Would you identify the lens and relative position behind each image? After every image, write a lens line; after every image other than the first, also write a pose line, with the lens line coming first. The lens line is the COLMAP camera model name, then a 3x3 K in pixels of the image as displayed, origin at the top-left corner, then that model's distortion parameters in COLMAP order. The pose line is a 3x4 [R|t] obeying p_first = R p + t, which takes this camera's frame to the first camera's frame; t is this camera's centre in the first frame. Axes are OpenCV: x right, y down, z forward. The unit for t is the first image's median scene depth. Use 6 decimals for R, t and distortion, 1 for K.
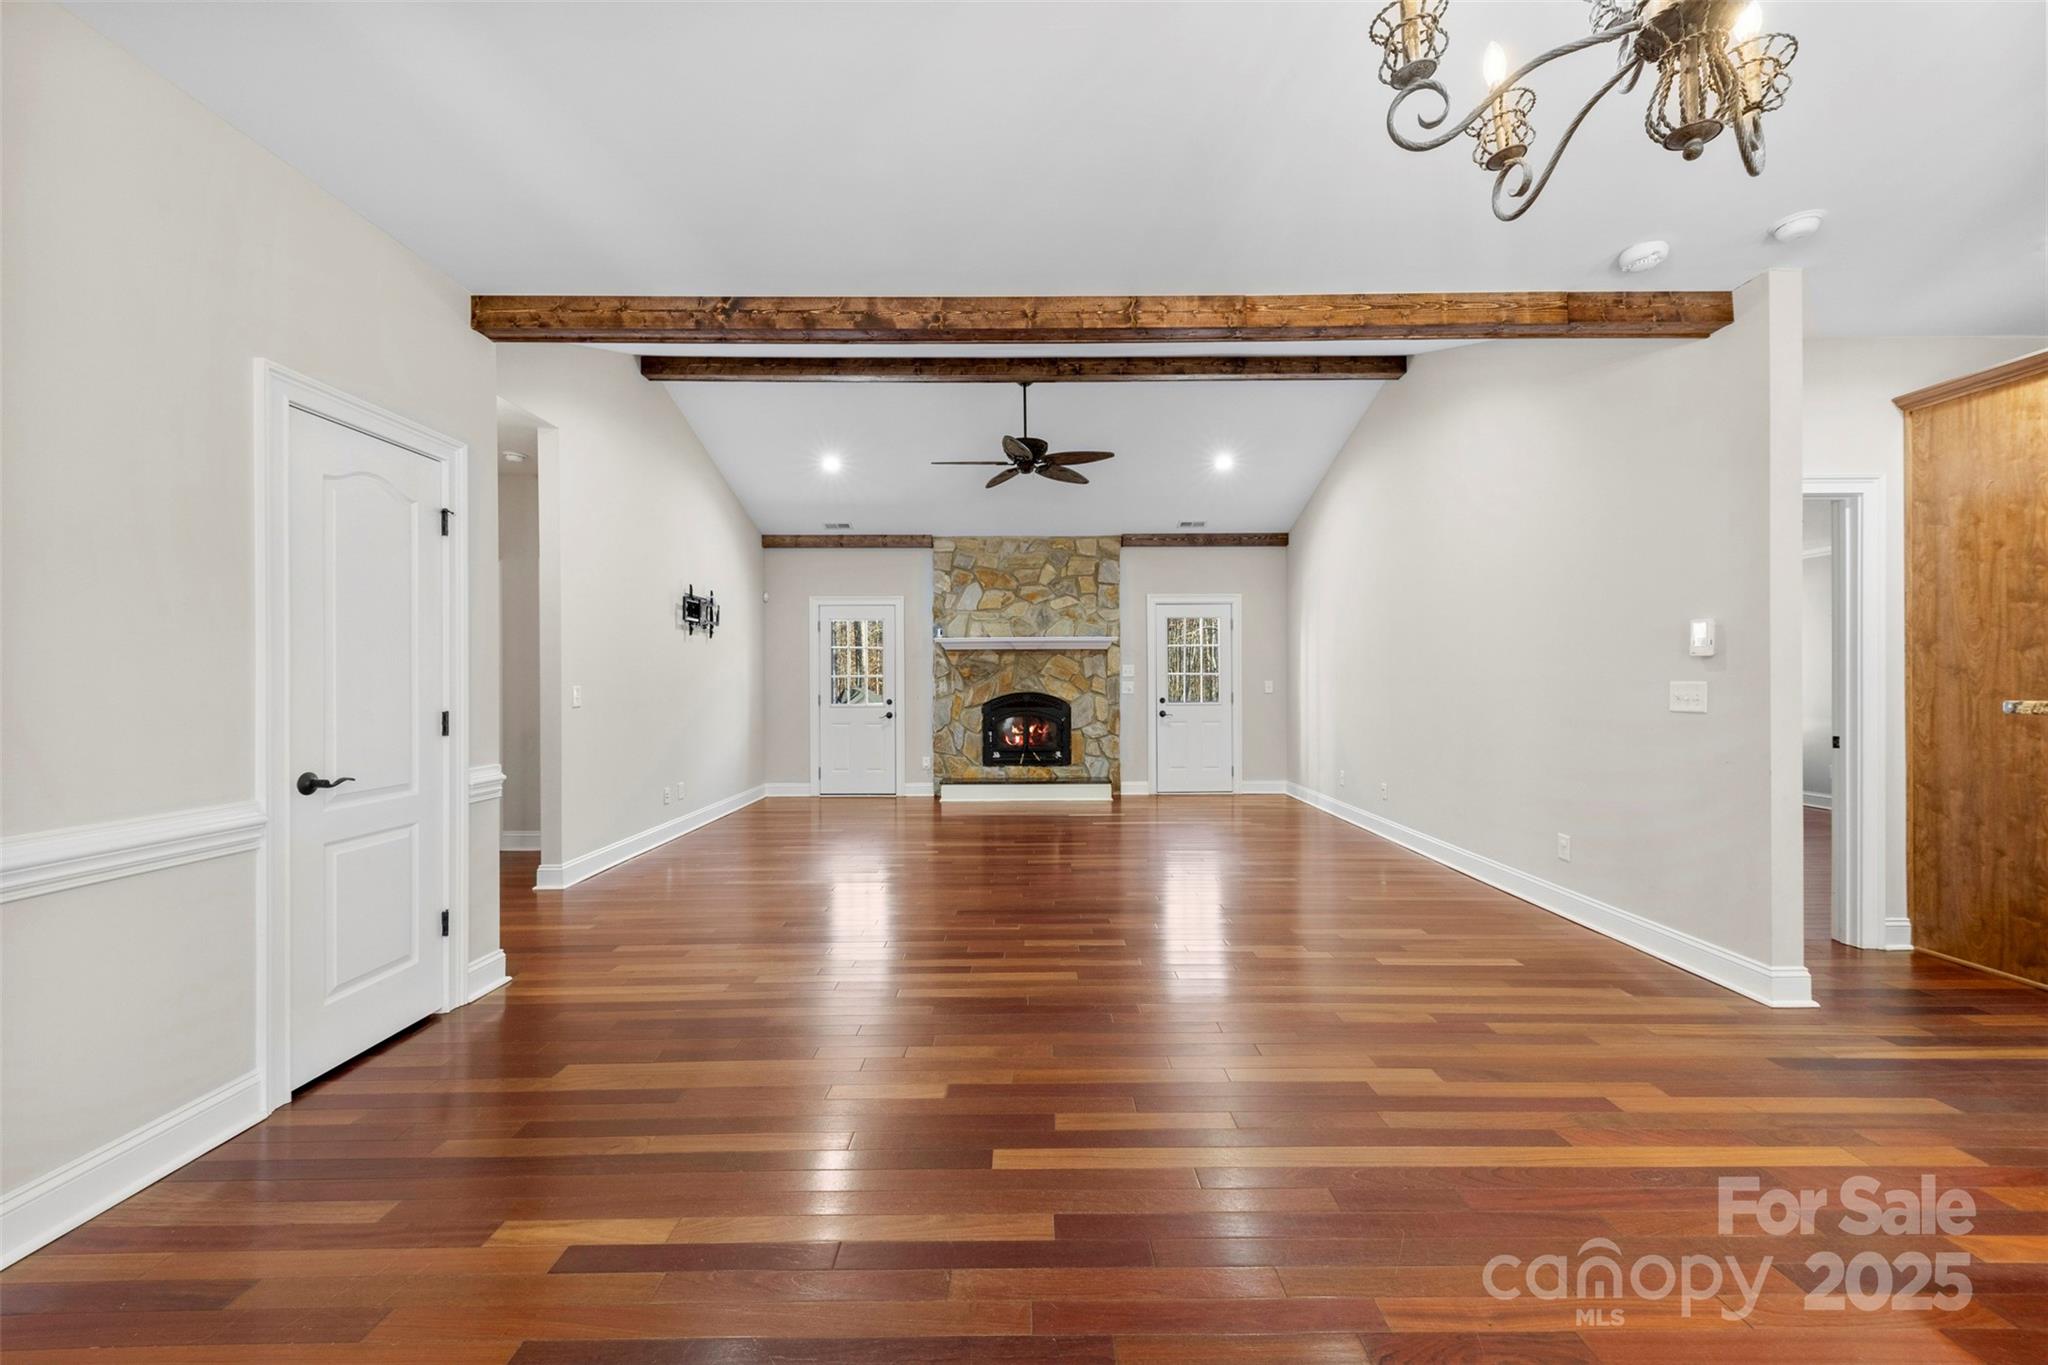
lens RADIAL K [[801.5, 0, 1027.0], [0, 801.5, 682.4], [0, 0, 1]] dist [0.002758, -0.000010]
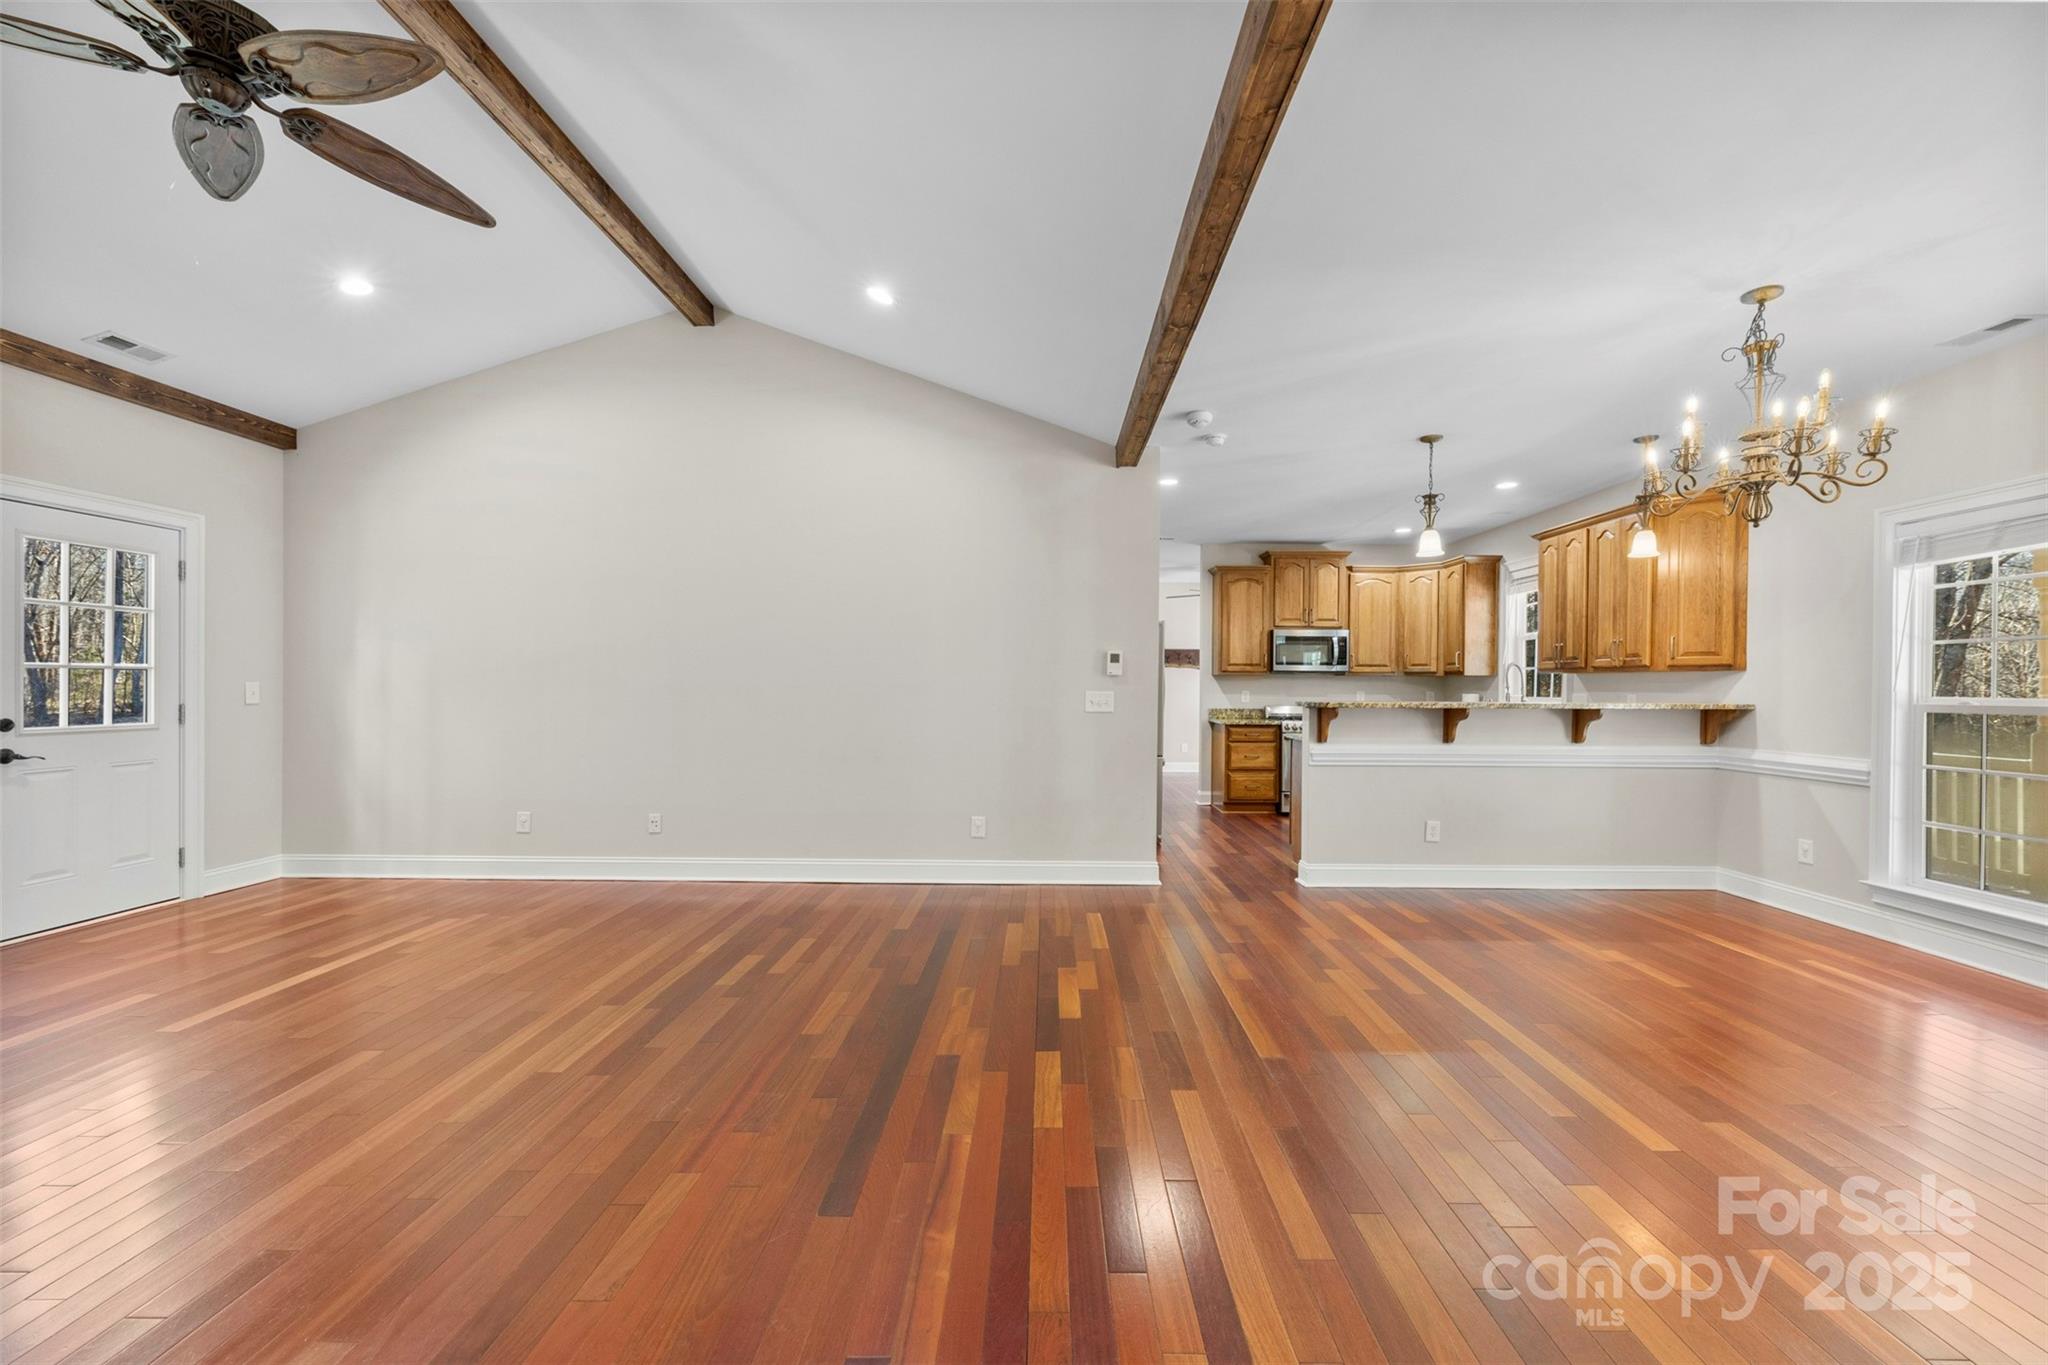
lens RADIAL K [[801.5, 0, 1037.0], [0, 801.5, 697.7], [0, 0, 1]] dist [0.002758, -0.000010]
pose [[-0.015408, -0.009684, 0.999834, -0.276092], [-0.008537, 0.999918, 0.009553, -0.001092], [-0.999845, -0.008389, -0.015490, 0.473647]]
